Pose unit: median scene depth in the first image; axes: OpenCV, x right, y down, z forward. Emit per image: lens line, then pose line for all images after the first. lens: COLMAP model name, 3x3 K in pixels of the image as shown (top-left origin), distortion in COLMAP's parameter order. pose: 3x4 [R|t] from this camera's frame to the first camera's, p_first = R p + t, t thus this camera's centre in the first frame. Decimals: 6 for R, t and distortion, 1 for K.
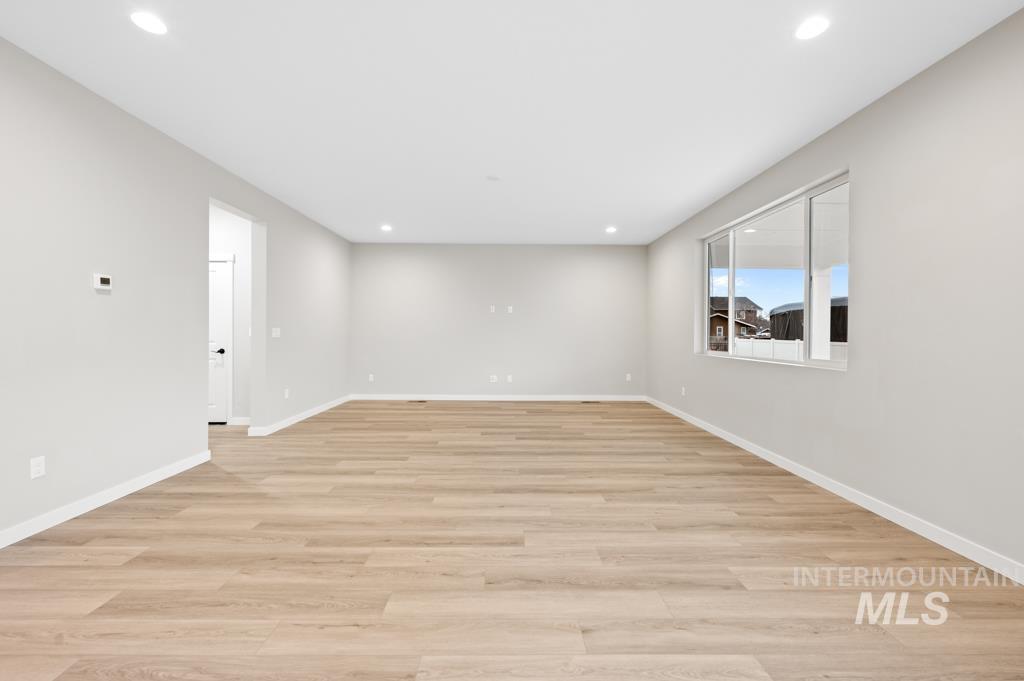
lens RADIAL K [[408.1, 0, 510.5], [0, 408.1, 334.9], [0, 0, 1]] dist [-0.000838, -0.000182]
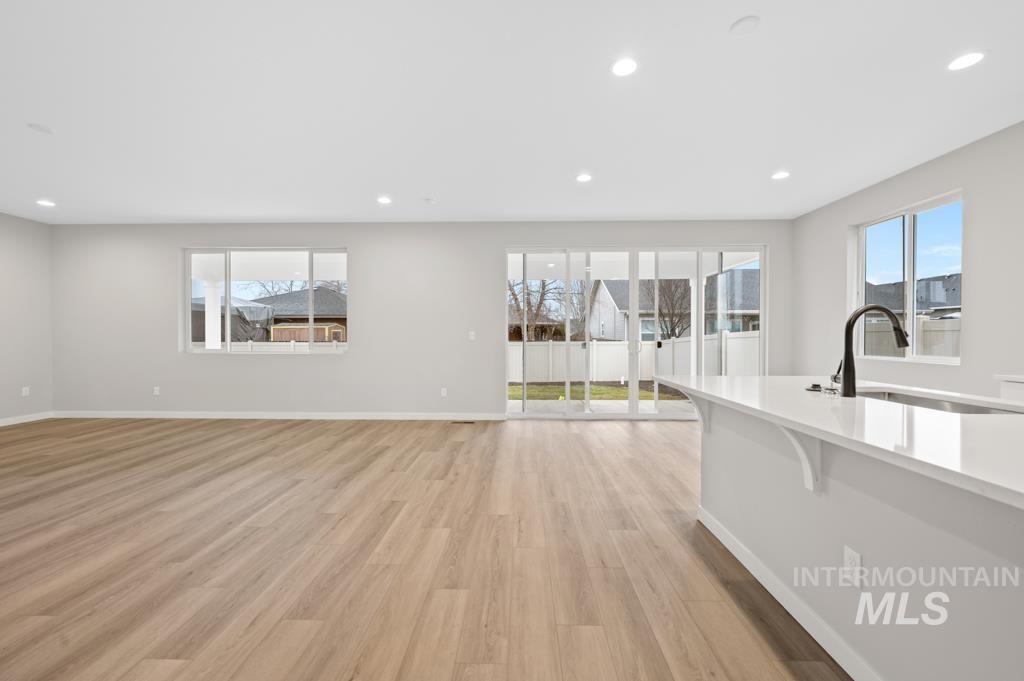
lens RADIAL K [[403.3, 0, 512.0], [0, 403.3, 340.5], [0, 0, 1]] dist [0.000369, 0.000046]
pose [[0.033066, -0.018487, 0.999282, -0.921331], [0.004260, 0.999822, 0.018356, -0.004588], [-0.999444, 0.003650, 0.033139, 0.135187]]
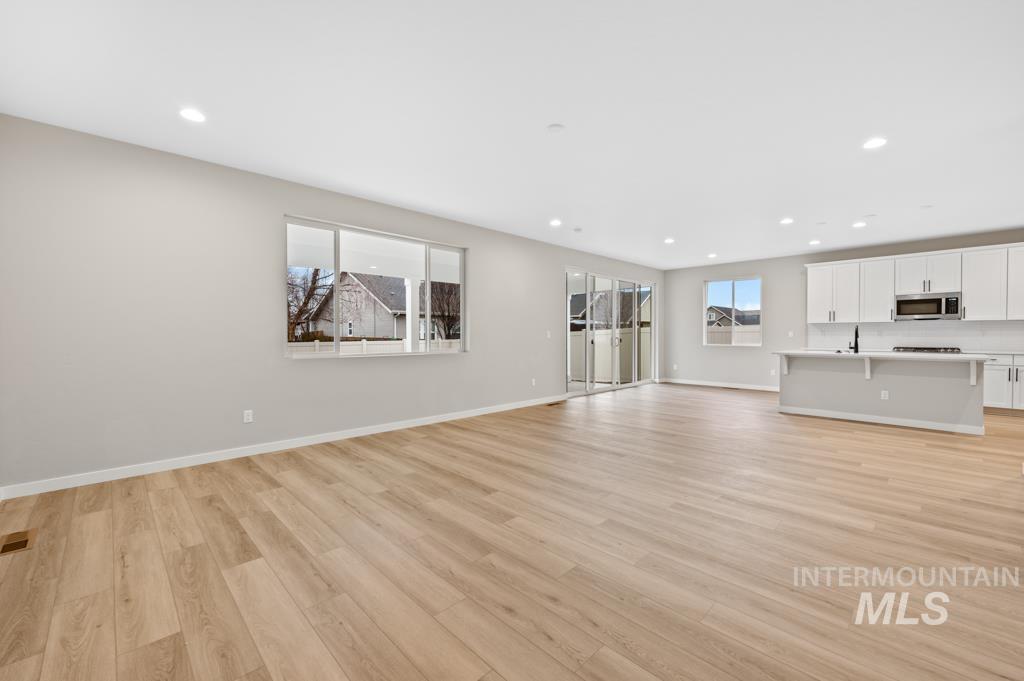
lens RADIAL K [[410.9, 0, 512.0], [0, 410.9, 340.5], [0, 0, 1]] dist [-0.001446, 0.000432]
pose [[-0.693028, -0.016529, 0.720721, -0.650956], [-0.000902, 0.999756, 0.022060, -0.012104], [-0.720910, 0.014638, -0.692874, 1.929236]]
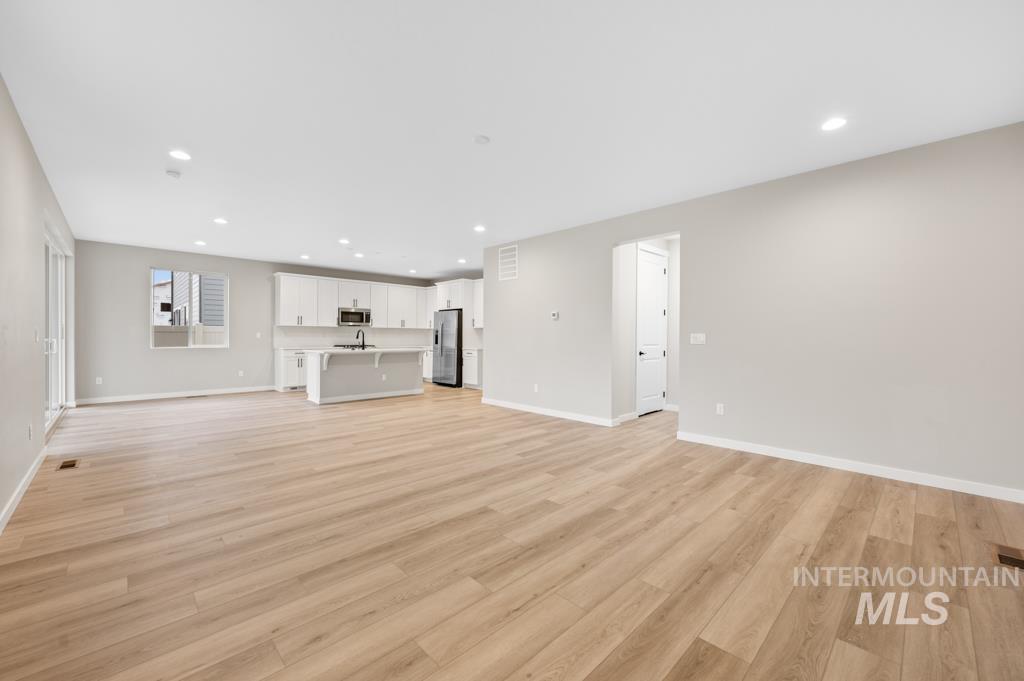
lens RADIAL K [[408.1, 0, 510.5], [0, 408.1, 334.9], [0, 0, 1]] dist [-0.000838, -0.000182]
pose [[-0.726310, -0.014038, -0.687224, 0.555218], [-0.013126, 0.999892, -0.006552, -0.003636], [0.687242, 0.004262, -0.726416, 1.962511]]
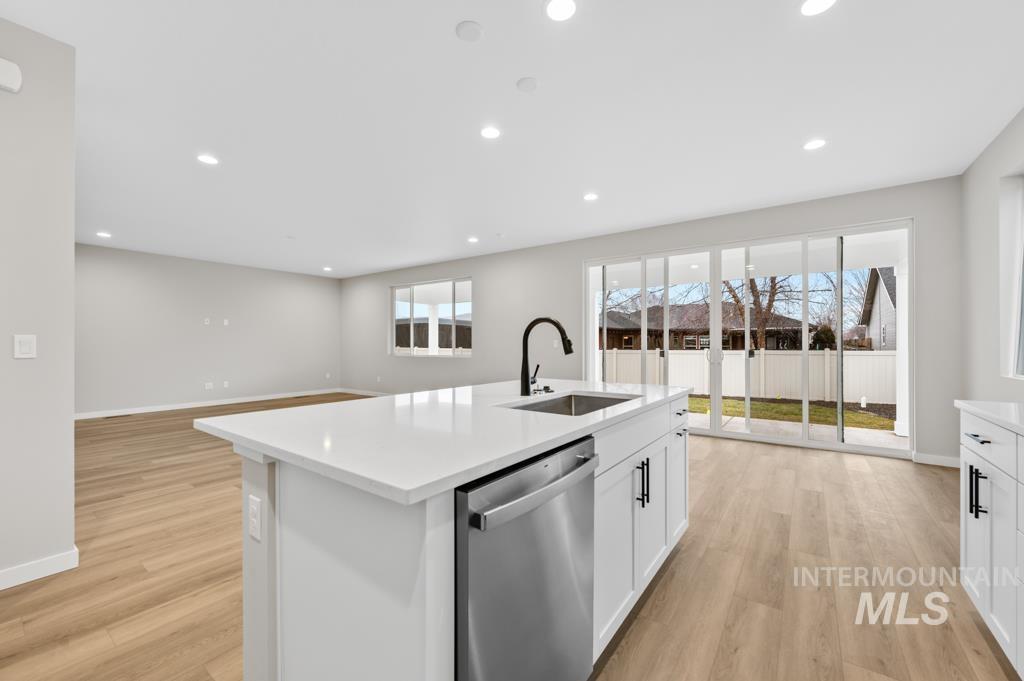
lens RADIAL K [[407.0, 0, 512.5], [0, 407.0, 339.5], [0, 0, 1]] dist [0.000292, 0.000025]
pose [[0.592818, 0.000667, 0.805336, -0.908937], [0.008292, 0.999942, -0.006932, -0.002294], [-0.805294, 0.010787, 0.592778, -0.599169]]
